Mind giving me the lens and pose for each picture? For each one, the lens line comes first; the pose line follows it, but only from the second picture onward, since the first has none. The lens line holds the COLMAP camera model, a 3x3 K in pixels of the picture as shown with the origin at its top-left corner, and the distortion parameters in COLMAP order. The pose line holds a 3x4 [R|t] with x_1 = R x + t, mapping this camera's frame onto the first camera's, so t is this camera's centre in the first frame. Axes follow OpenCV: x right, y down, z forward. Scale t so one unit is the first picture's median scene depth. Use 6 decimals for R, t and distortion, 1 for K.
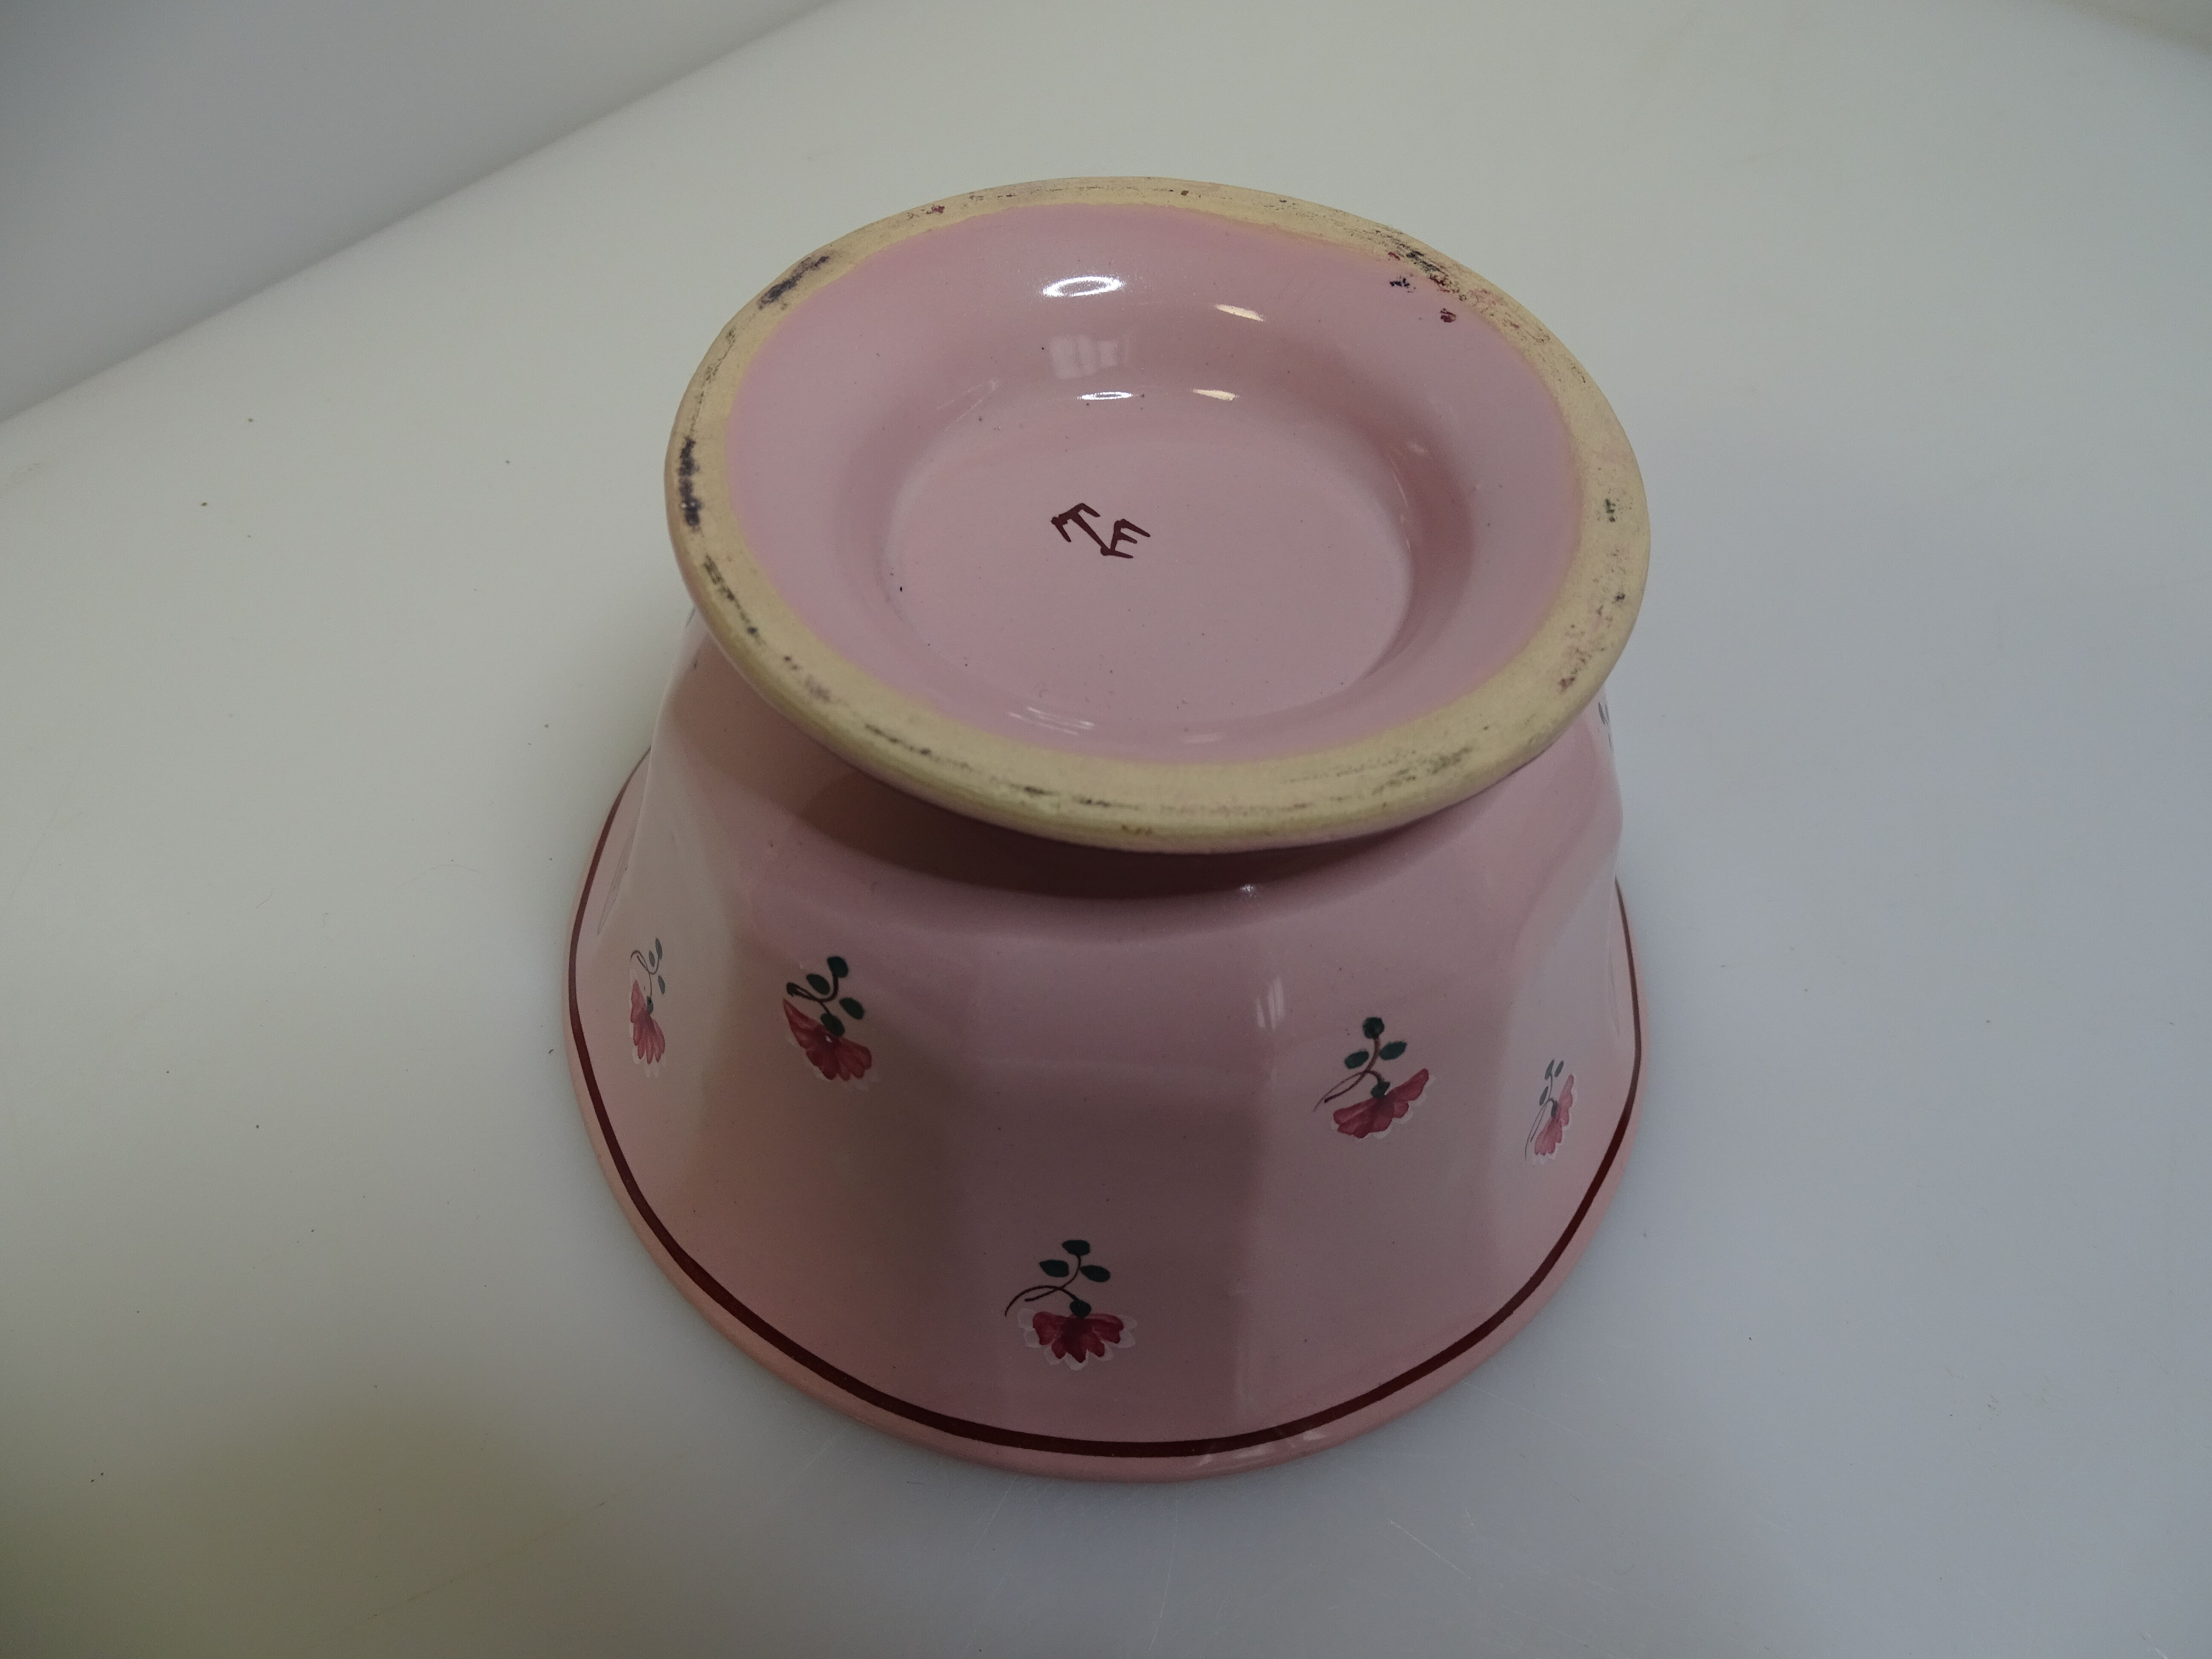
lens RADIAL K [[1551.4, 0, 1106.0], [0, 1551.4, 829.5], [0, 0, 1]] dist [0.004934, -0.006552]
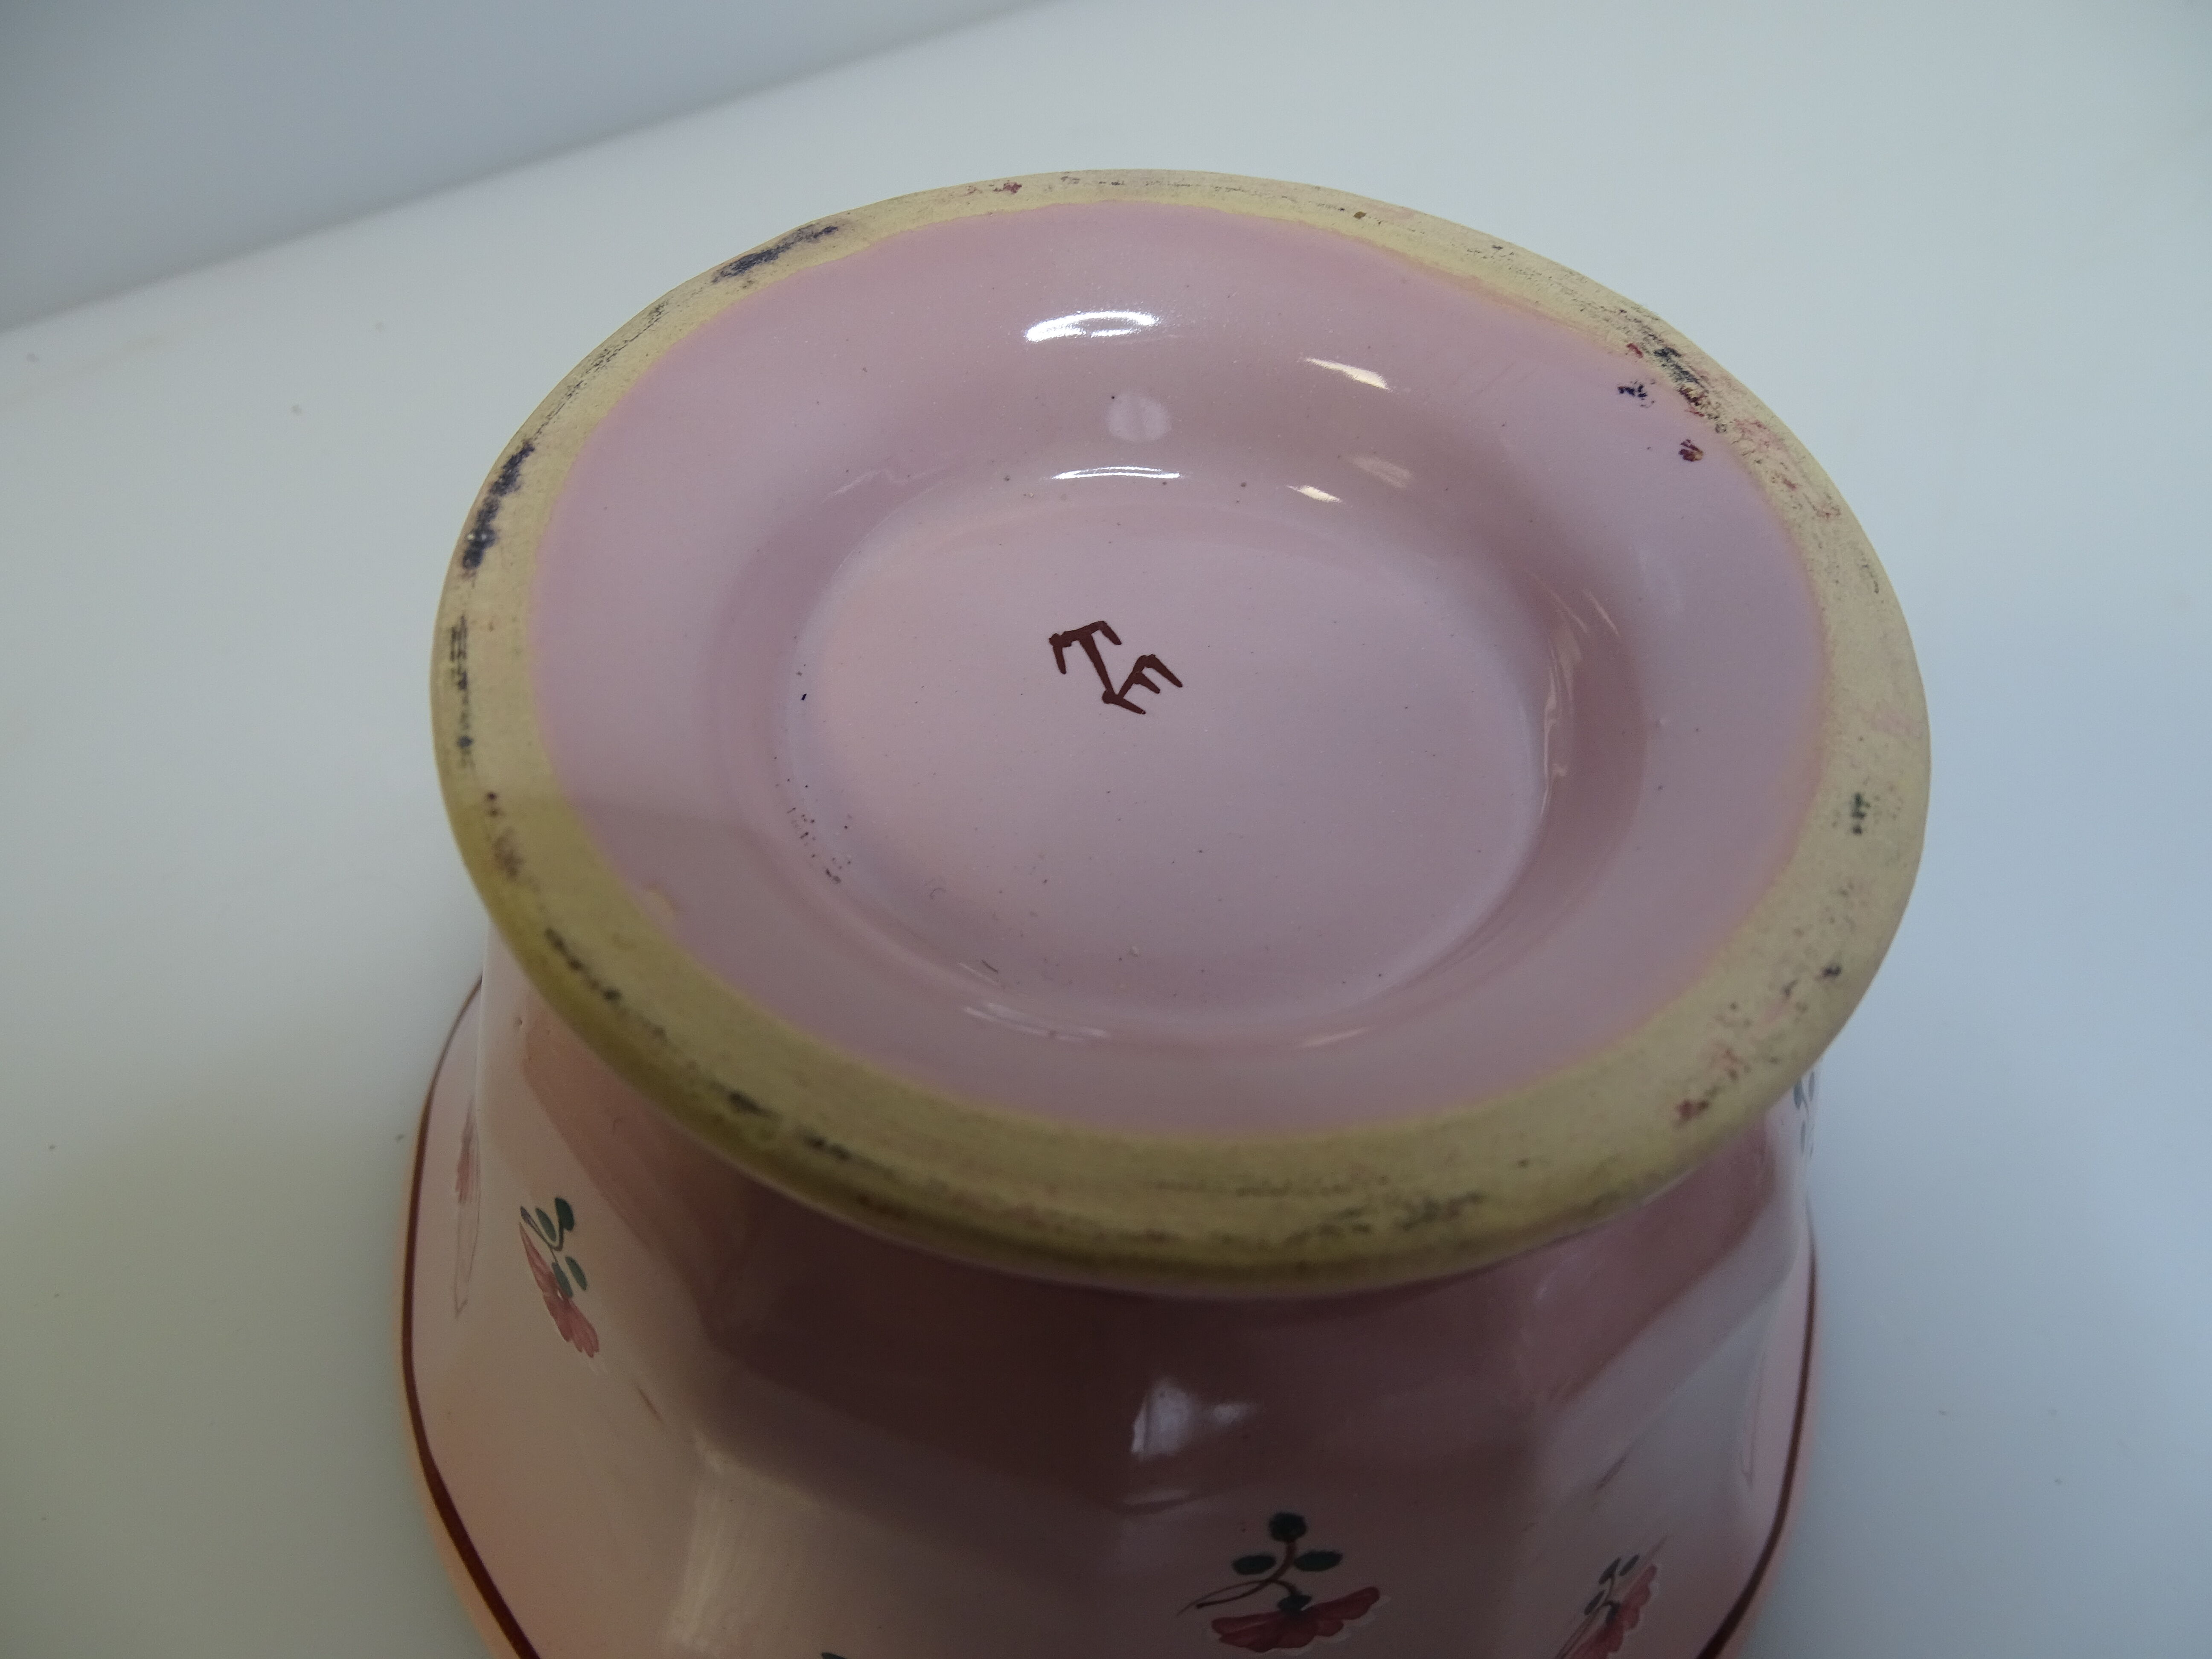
lens RADIAL K [[1551.4, 0, 1106.0], [0, 1551.4, 829.5], [0, 0, 1]] dist [0.004934, -0.006552]
pose [[0.959938, 0.215671, -0.178900, 0.137357], [-0.216877, 0.976112, 0.013029, -0.130542], [0.177436, 0.026292, 0.983781, 0.313655]]
